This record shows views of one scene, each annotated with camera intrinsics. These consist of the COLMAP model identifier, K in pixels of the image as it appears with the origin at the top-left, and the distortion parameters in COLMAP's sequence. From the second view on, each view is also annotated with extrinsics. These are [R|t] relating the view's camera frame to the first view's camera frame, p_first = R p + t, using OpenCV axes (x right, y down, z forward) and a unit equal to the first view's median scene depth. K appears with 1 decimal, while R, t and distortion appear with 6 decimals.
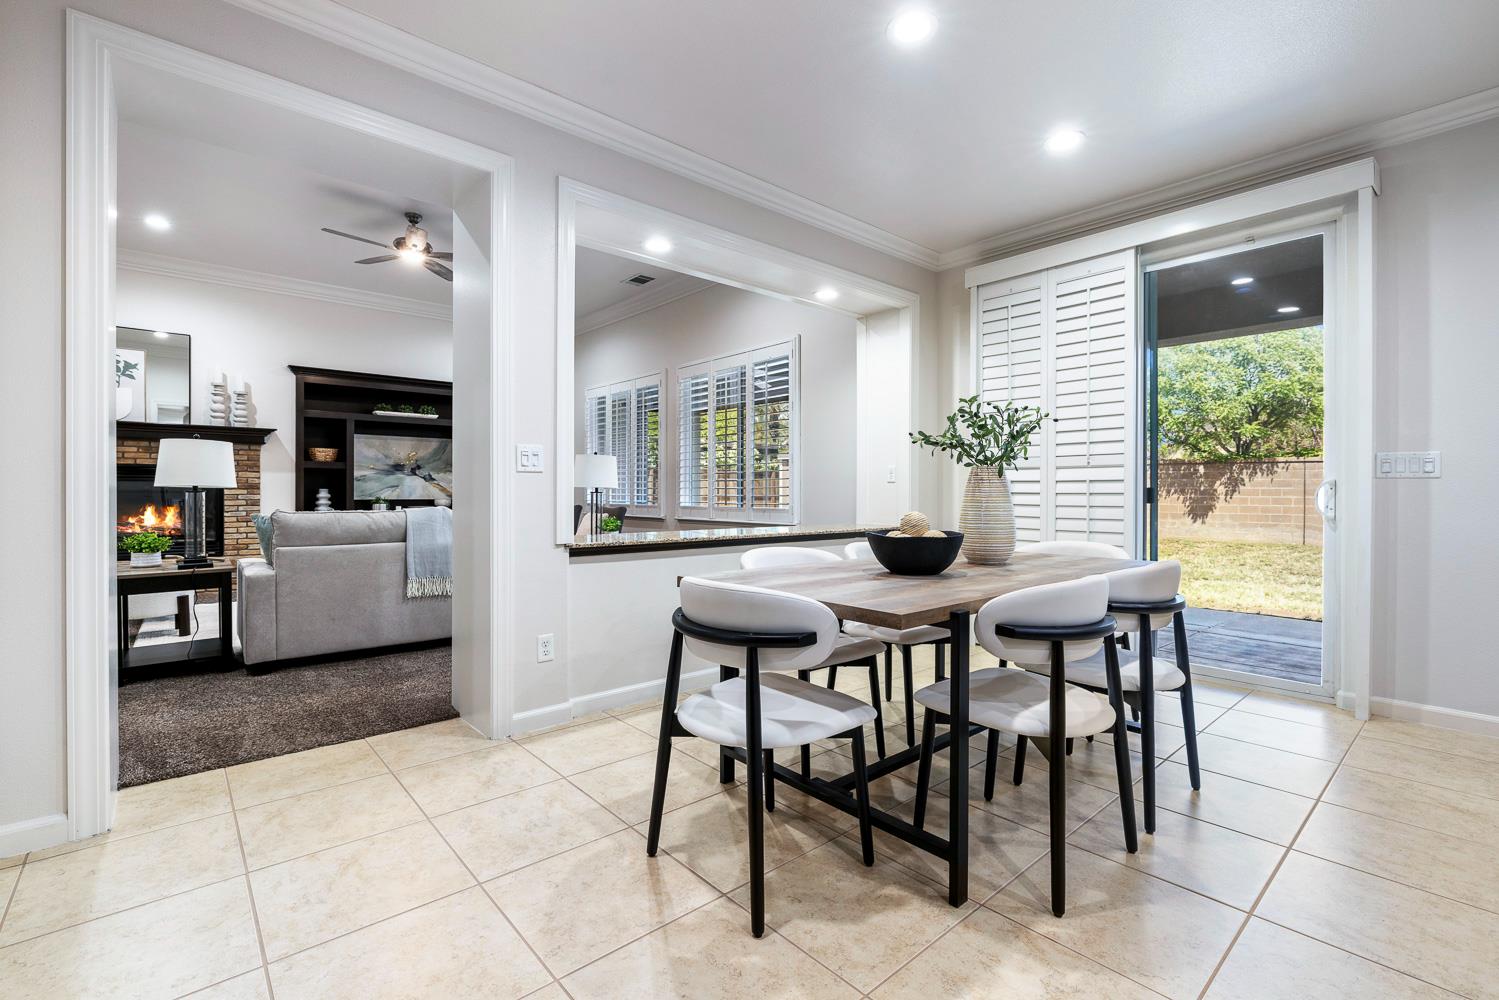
lens RADIAL K [[664.7, 0, 746.6], [0, 664.7, 493.4], [0, 0, 1]] dist [-0.008450, -0.000140]
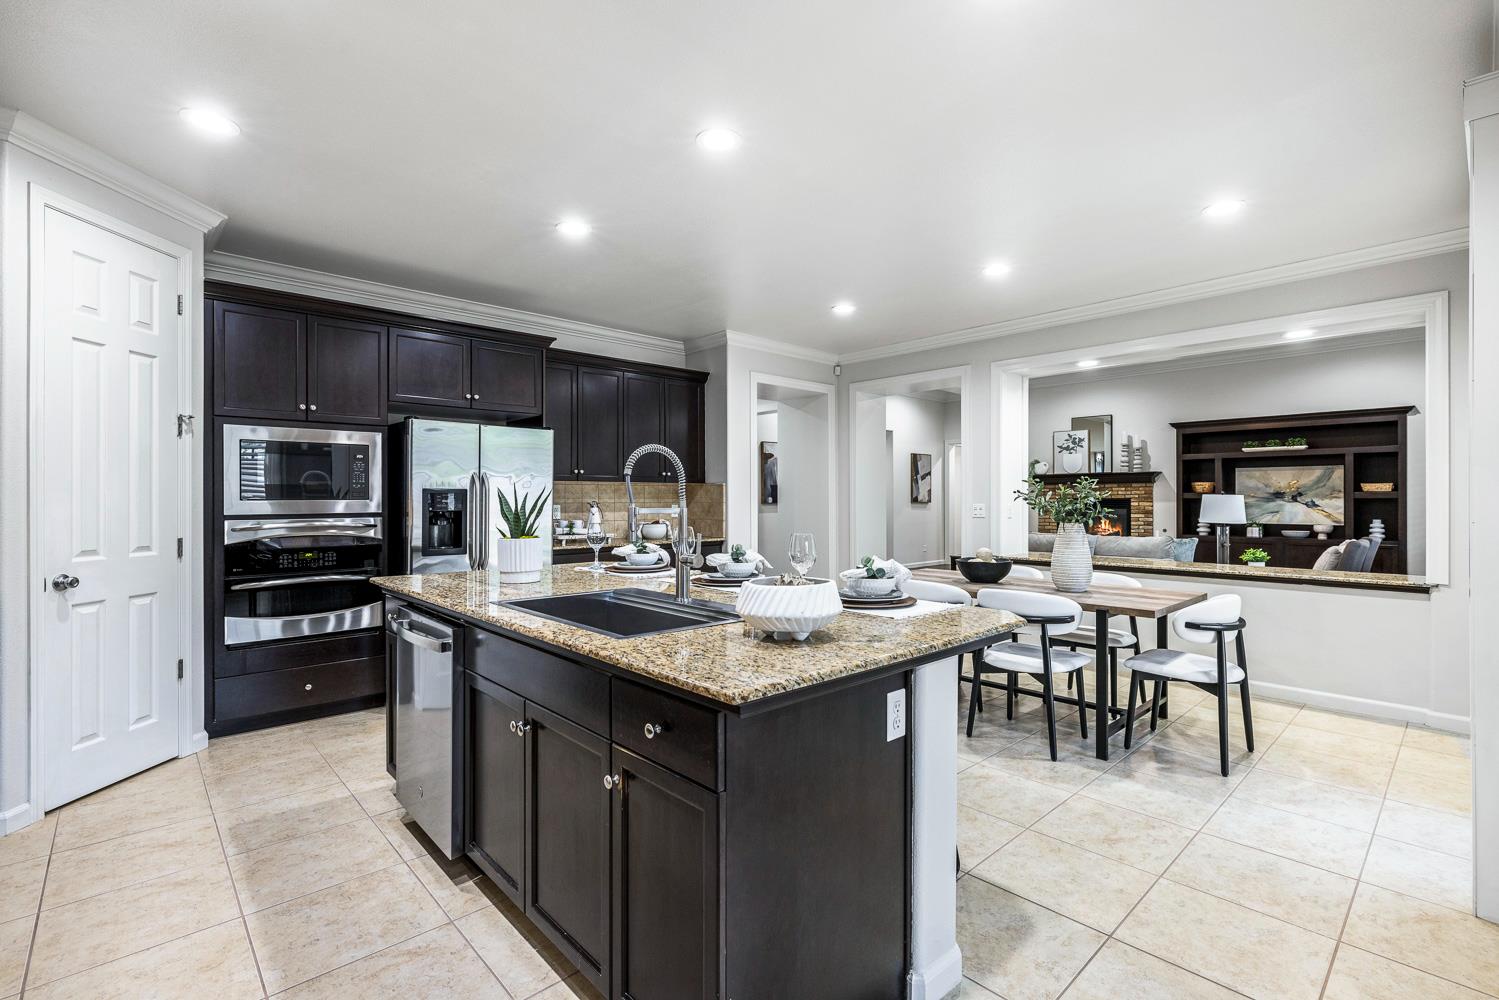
lens RADIAL K [[678.2, 0, 755.9], [0, 678.2, 498.3], [0, 0, 1]] dist [-0.000180, 0.000035]
pose [[0.034347, -0.004060, -0.999402, 1.079024], [-0.001644, 0.999990, -0.004119, -0.051707], [0.999409, 0.001784, 0.034340, 0.162482]]
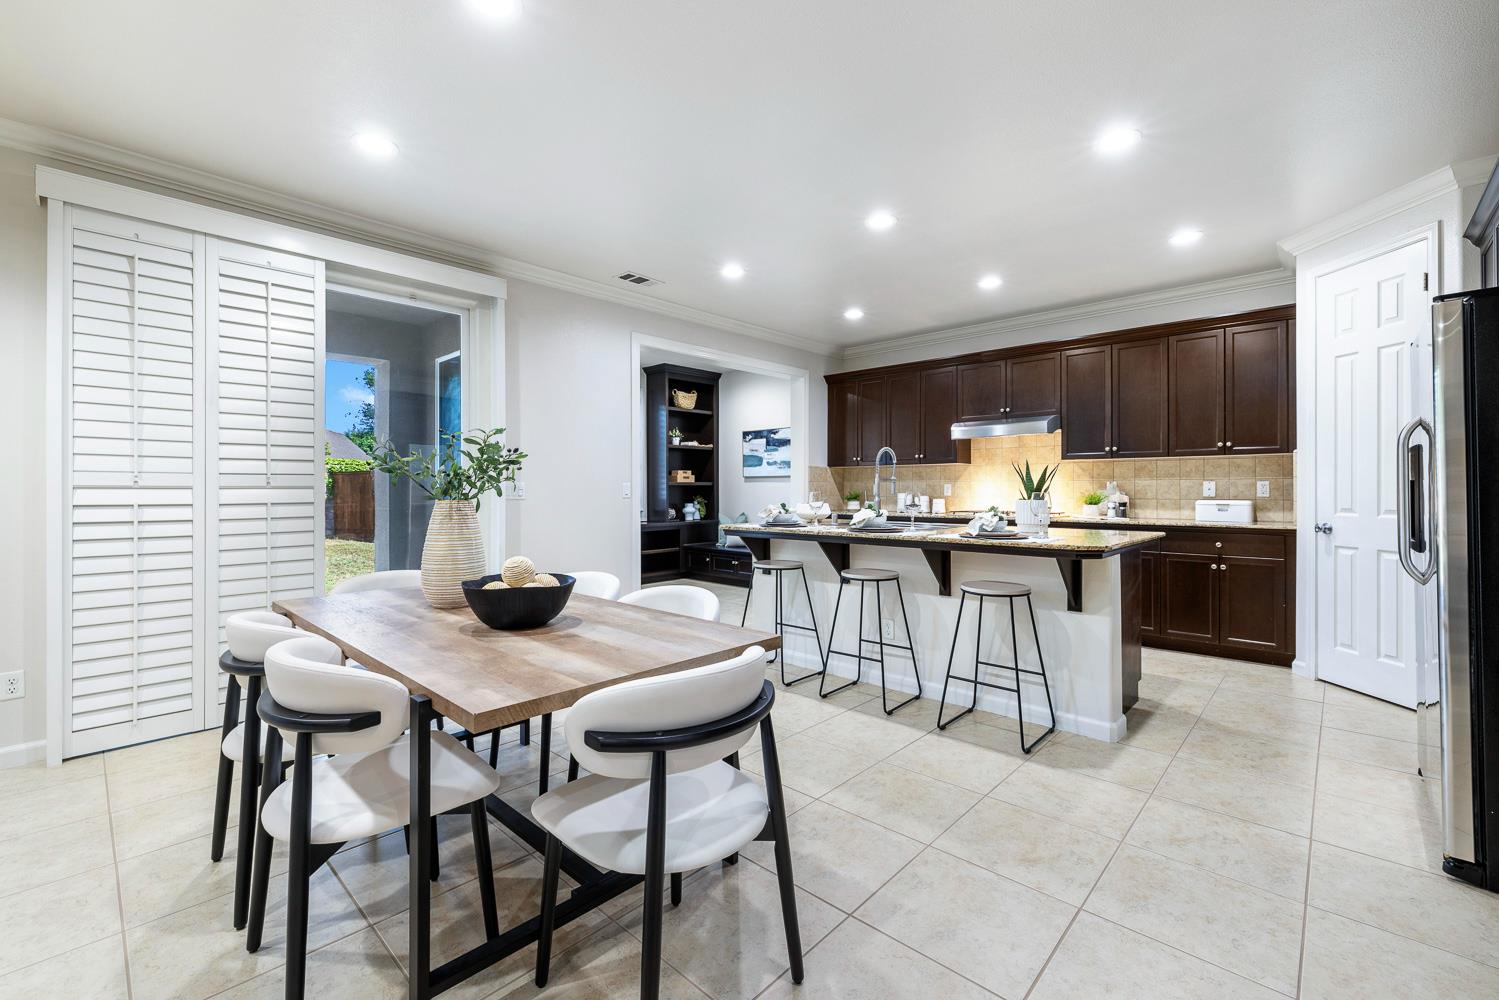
lens RADIAL K [[637.1, 0, 747.4], [0, 637.1, 494.0], [0, 0, 1]] dist [0.001212, 0.000048]
pose [[-0.092420, -0.010620, 0.995664, -0.330021], [0.000811, 0.999942, 0.010740, -0.036543], [-0.995720, 0.001801, -0.092406, 0.401943]]
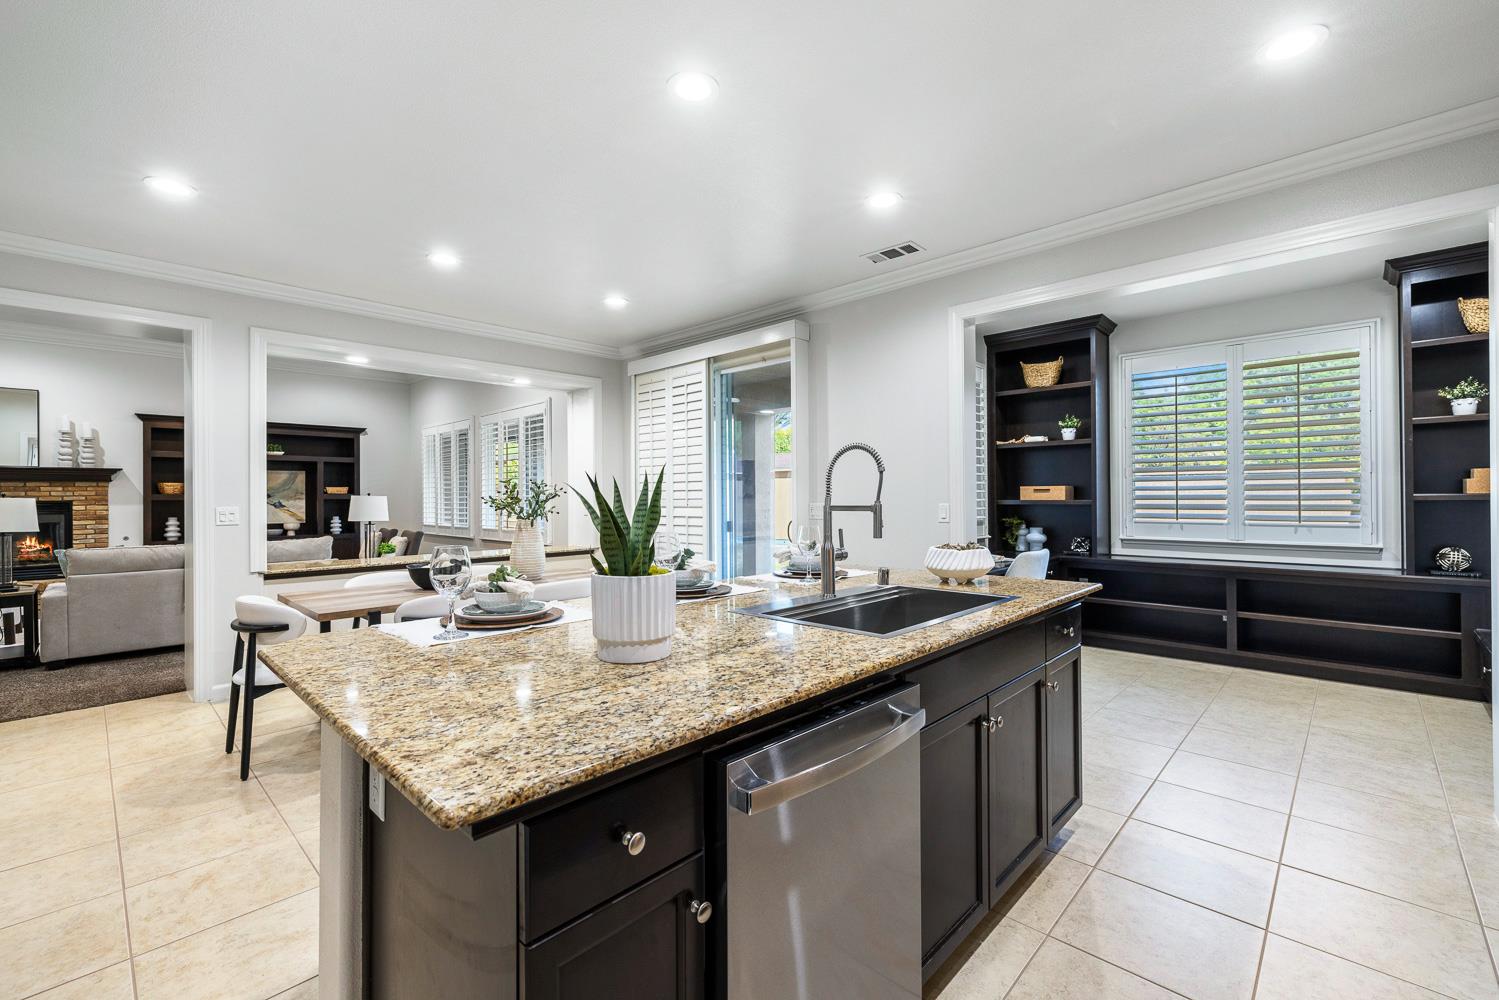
lens RADIAL K [[637.1, 0, 747.4], [0, 637.1, 494.0], [0, 0, 1]] dist [0.001212, 0.000048]
pose [[0.996269, -0.009786, 0.085744, 0.466541], [0.010314, 0.999930, -0.005714, -0.052943], [-0.085682, 0.006577, 0.996301, -0.350938]]
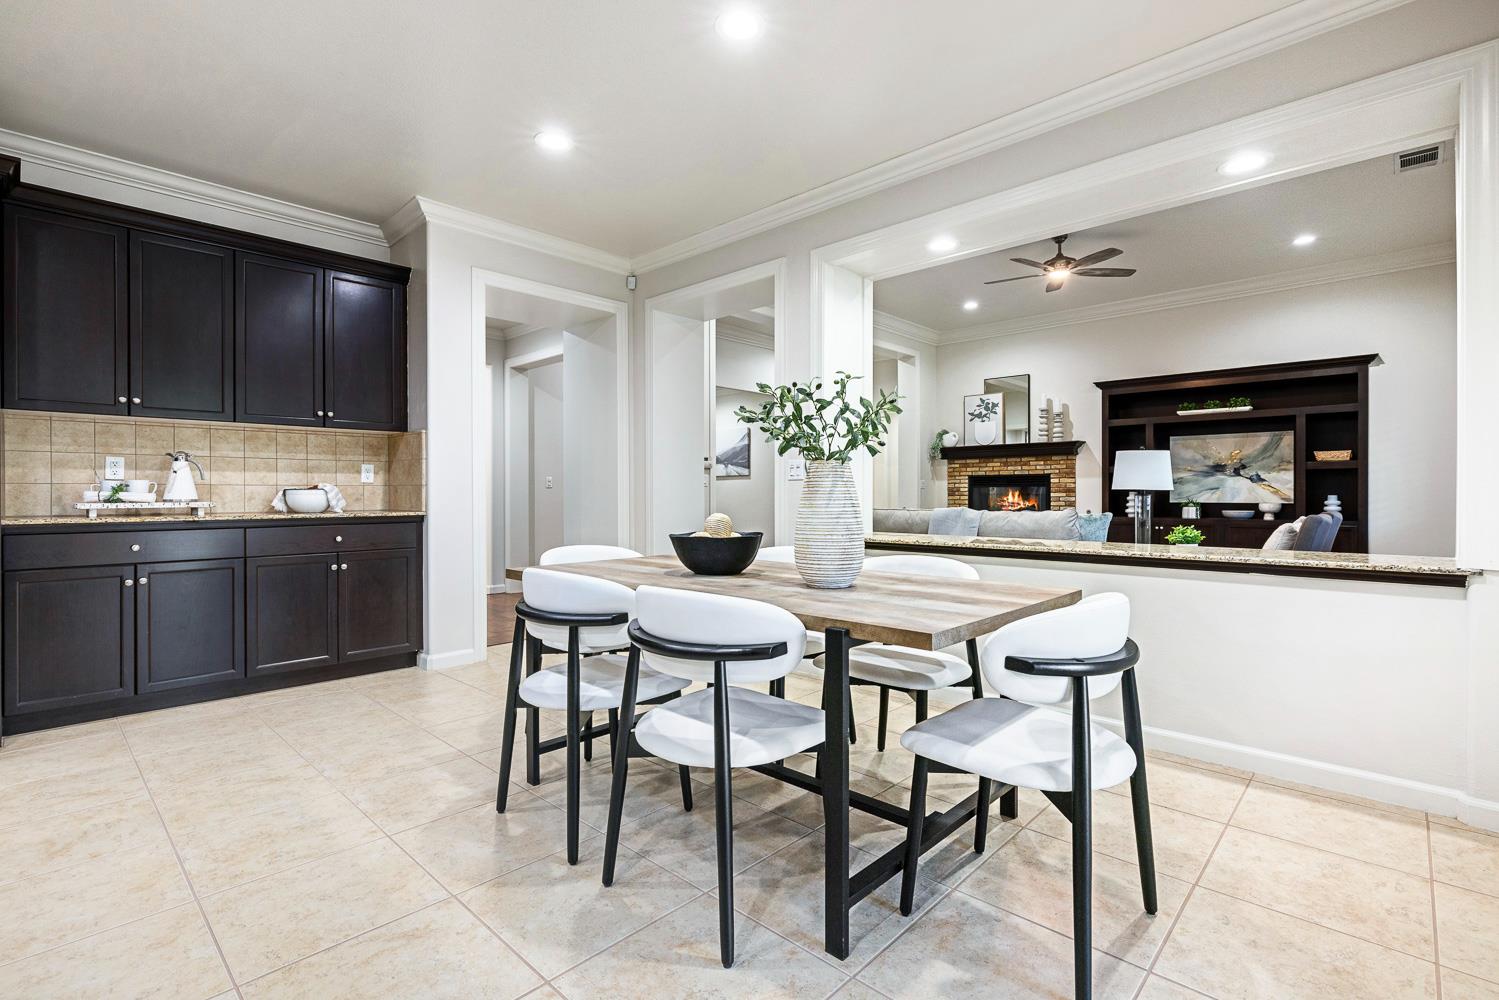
lens RADIAL K [[694.5, 0, 754.2], [0, 694.5, 495.4], [0, 0, 1]] dist [-0.003704, -0.000196]
pose [[0.097360, 0.000006, -0.995249, 0.692364], [-0.001081, 0.999999, -0.000099, -0.000602], [0.995249, 0.001085, 0.097360, 0.491333]]
